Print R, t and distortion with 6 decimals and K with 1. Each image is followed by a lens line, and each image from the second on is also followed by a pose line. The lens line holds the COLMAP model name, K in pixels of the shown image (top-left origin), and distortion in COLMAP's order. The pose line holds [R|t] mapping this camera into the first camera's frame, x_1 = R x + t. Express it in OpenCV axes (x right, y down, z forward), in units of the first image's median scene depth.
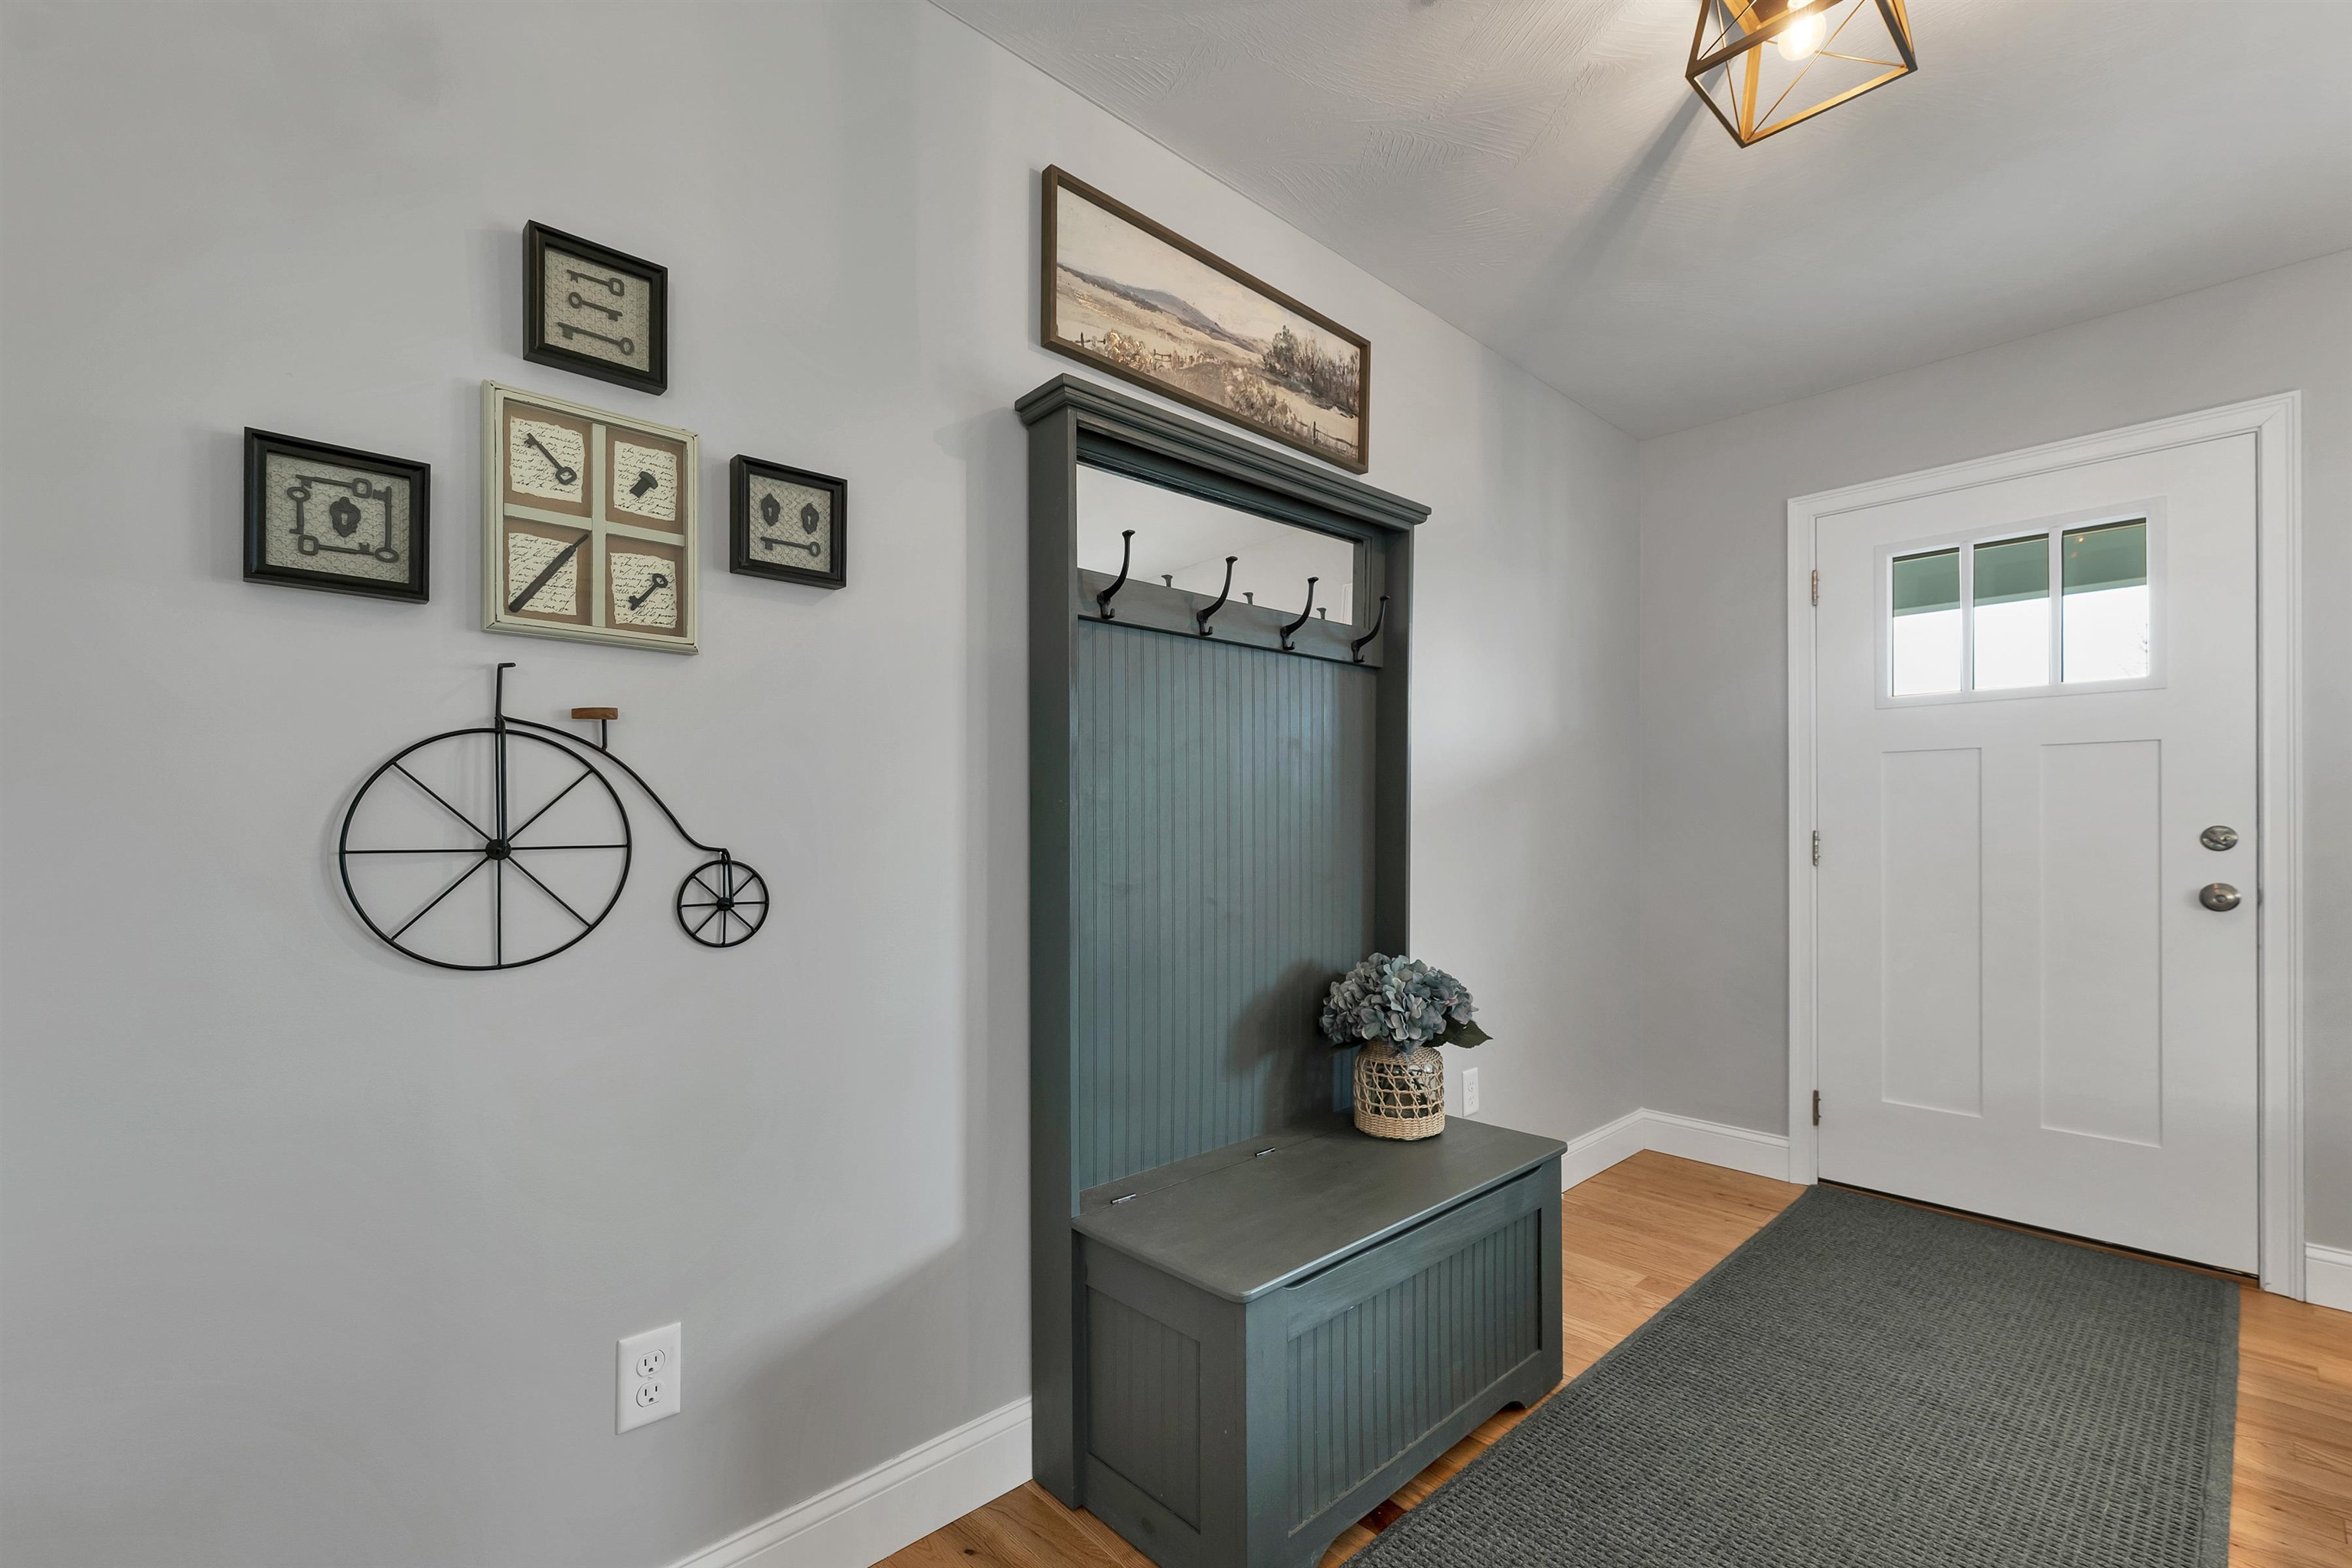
lens RADIAL K [[1020.4, 0, 1171.7], [0, 1020.4, 816.6], [0, 0, 1]] dist [0.000573, 0.000070]
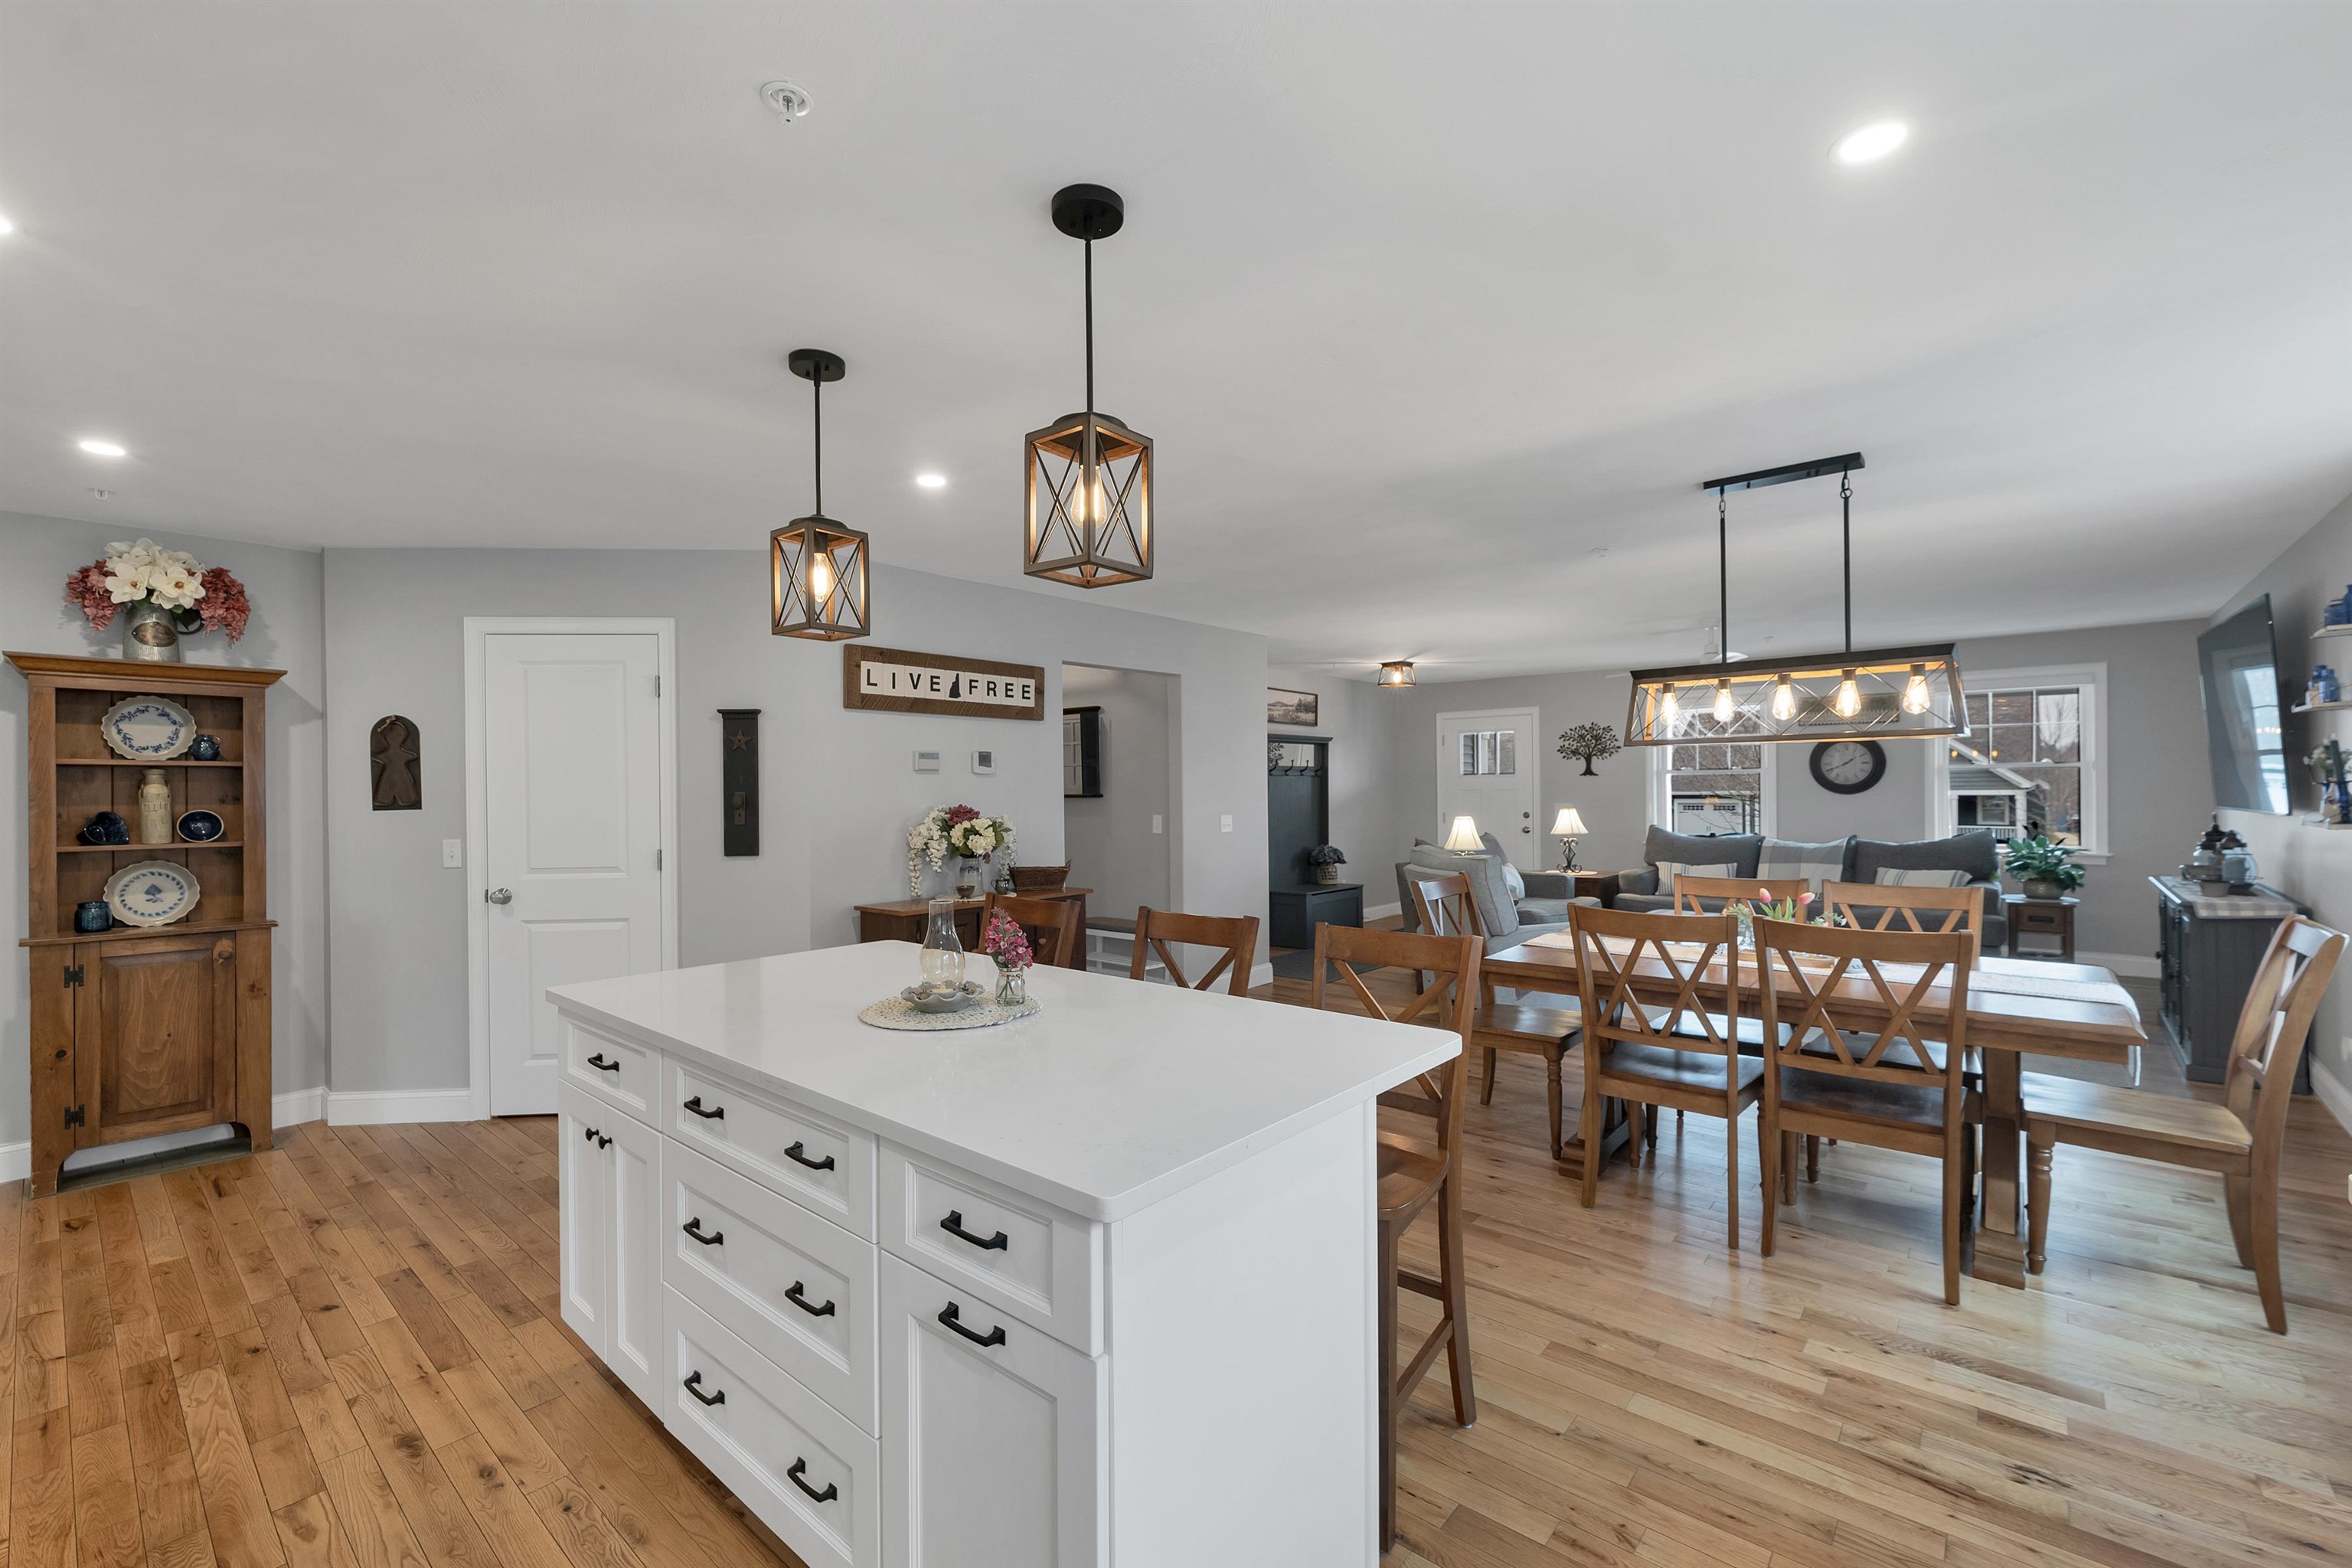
lens RADIAL K [[982.0, 0, 1164.6], [0, 982.0, 787.9], [0, 0, 1]] dist [0.001503, 0.000320]
pose [[0.995121, -0.007518, 0.098379, -1.306208], [0.006889, 0.999954, 0.006731, -0.207385], [-0.098425, -0.006021, 0.995126, -4.619781]]
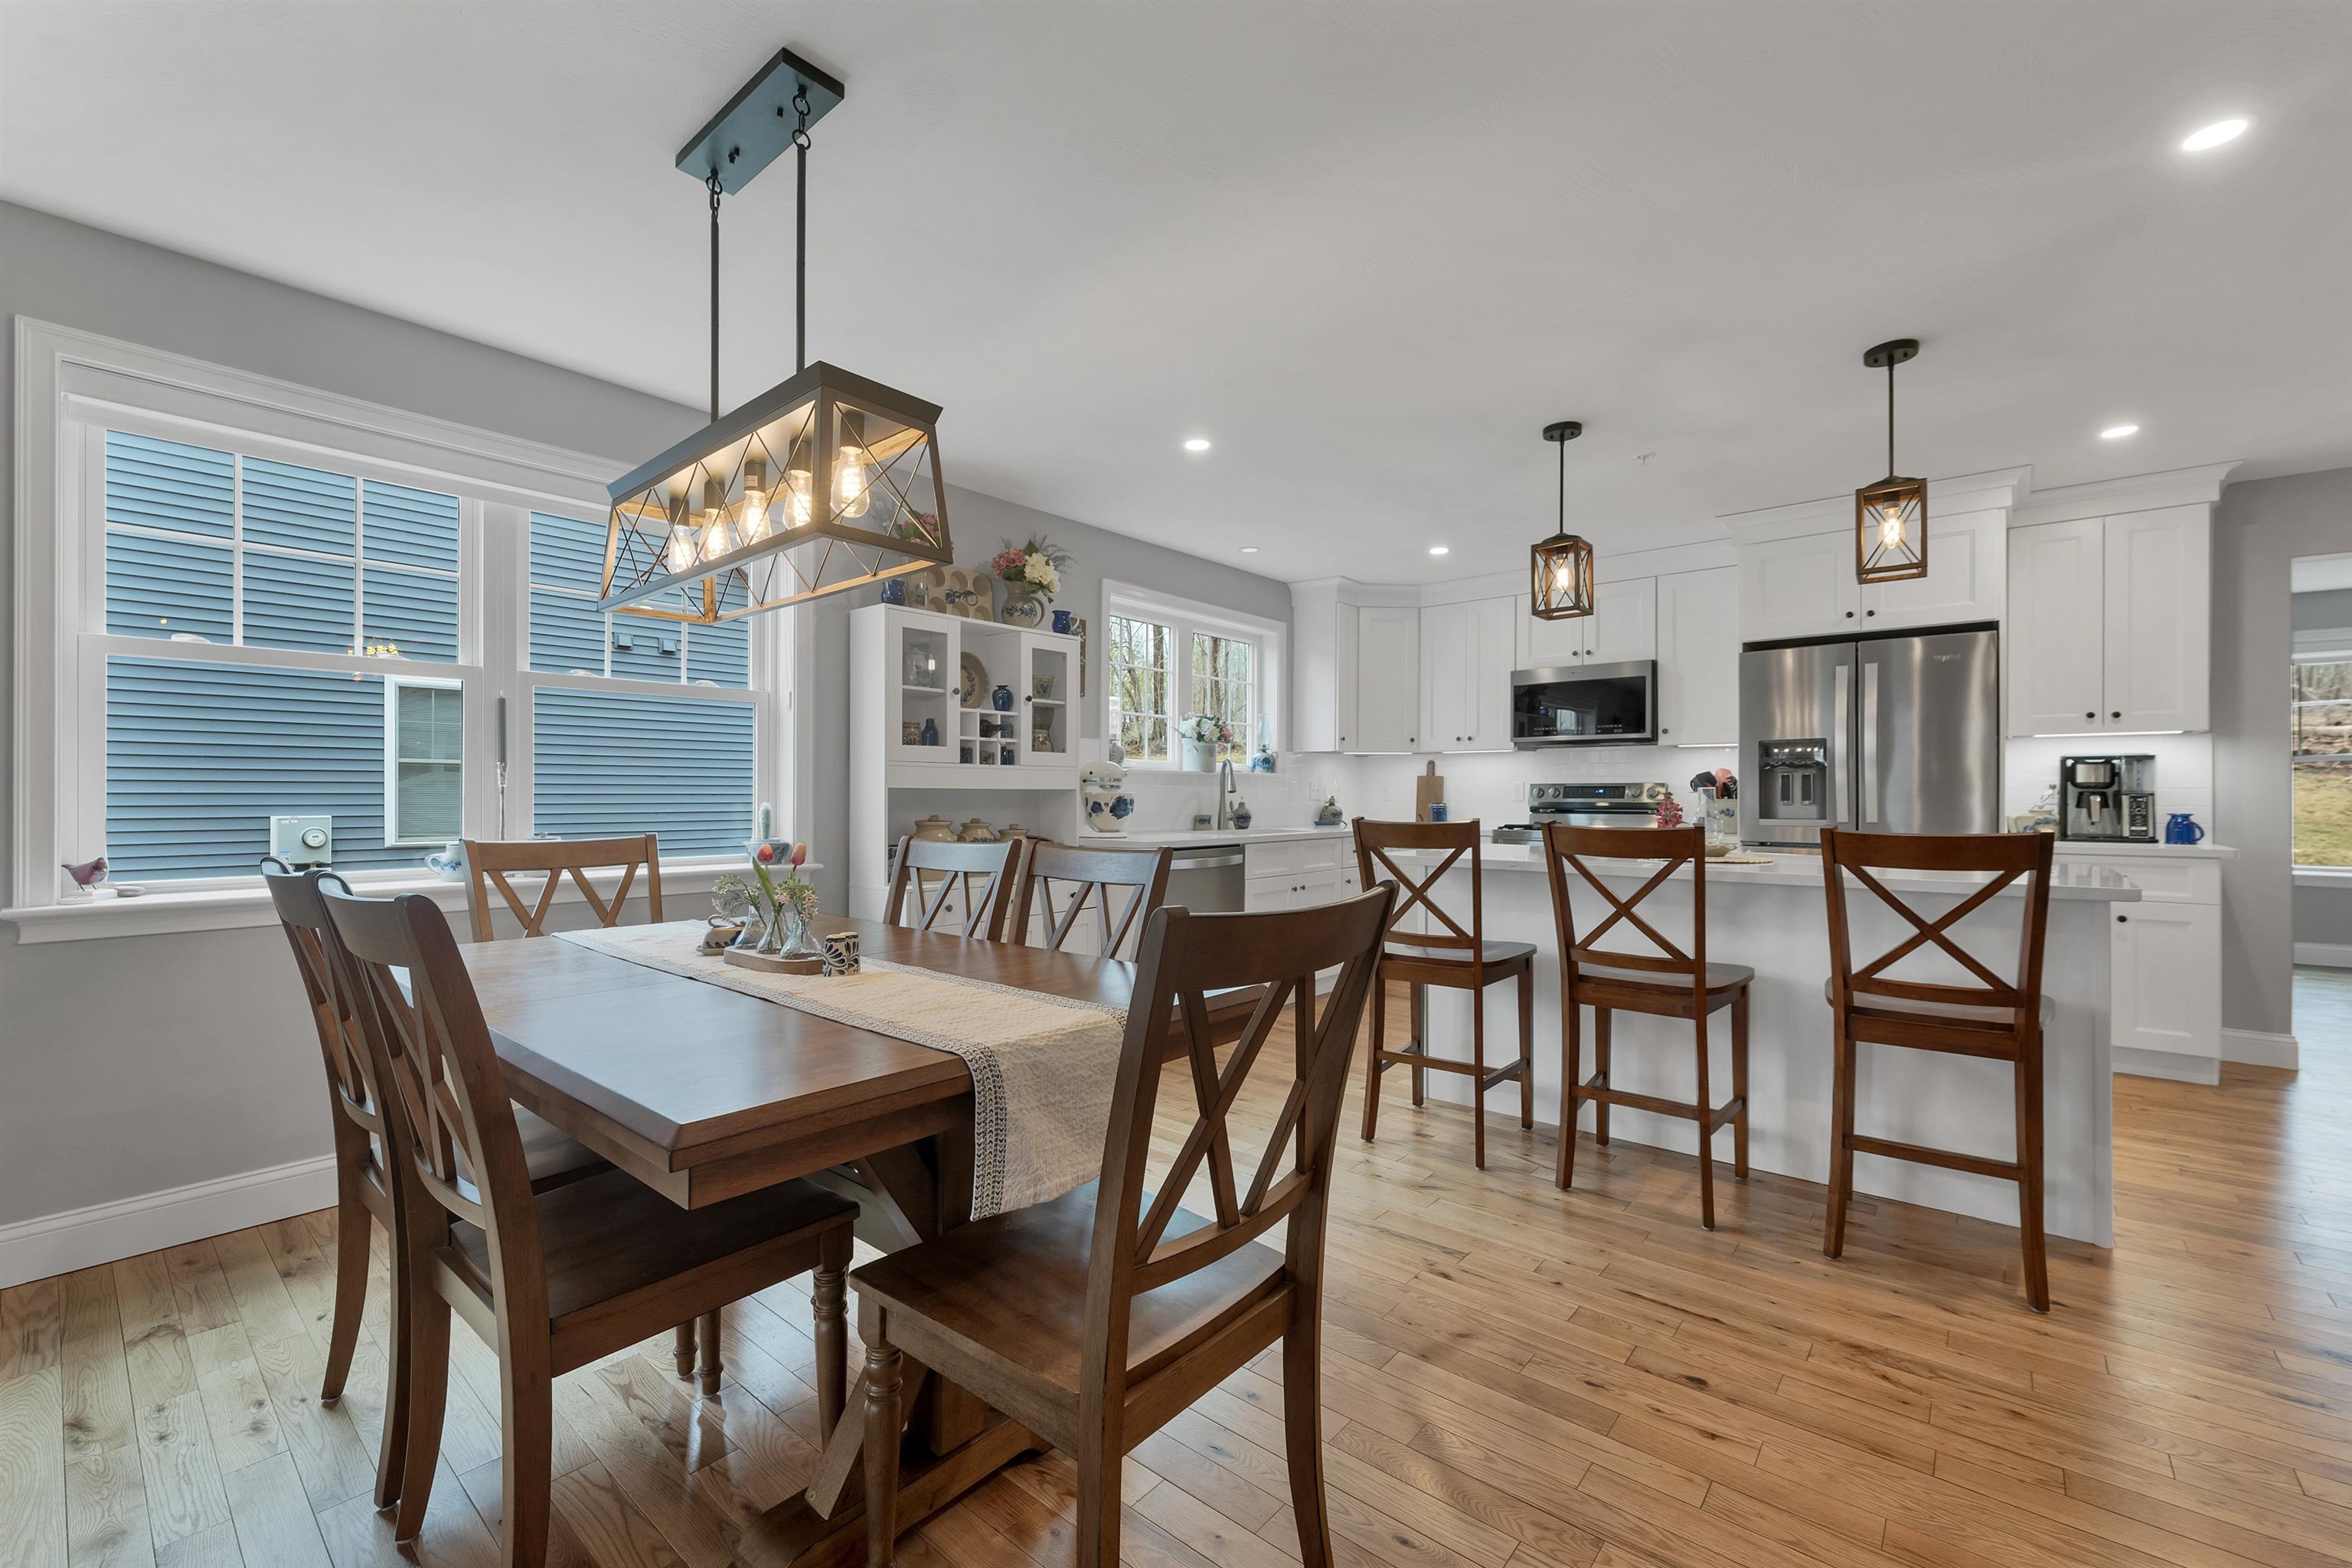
lens RADIAL K [[965.1, 0, 1176.0], [0, 965.1, 784.0], [0, 0, 1]] dist [0.015894, -0.000039]
pose [[-0.994380, -0.001529, -0.105856, -0.062912], [0.000587, 0.999801, -0.019955, 0.001720], [0.105865, -0.019905, -0.994181, -1.098453]]
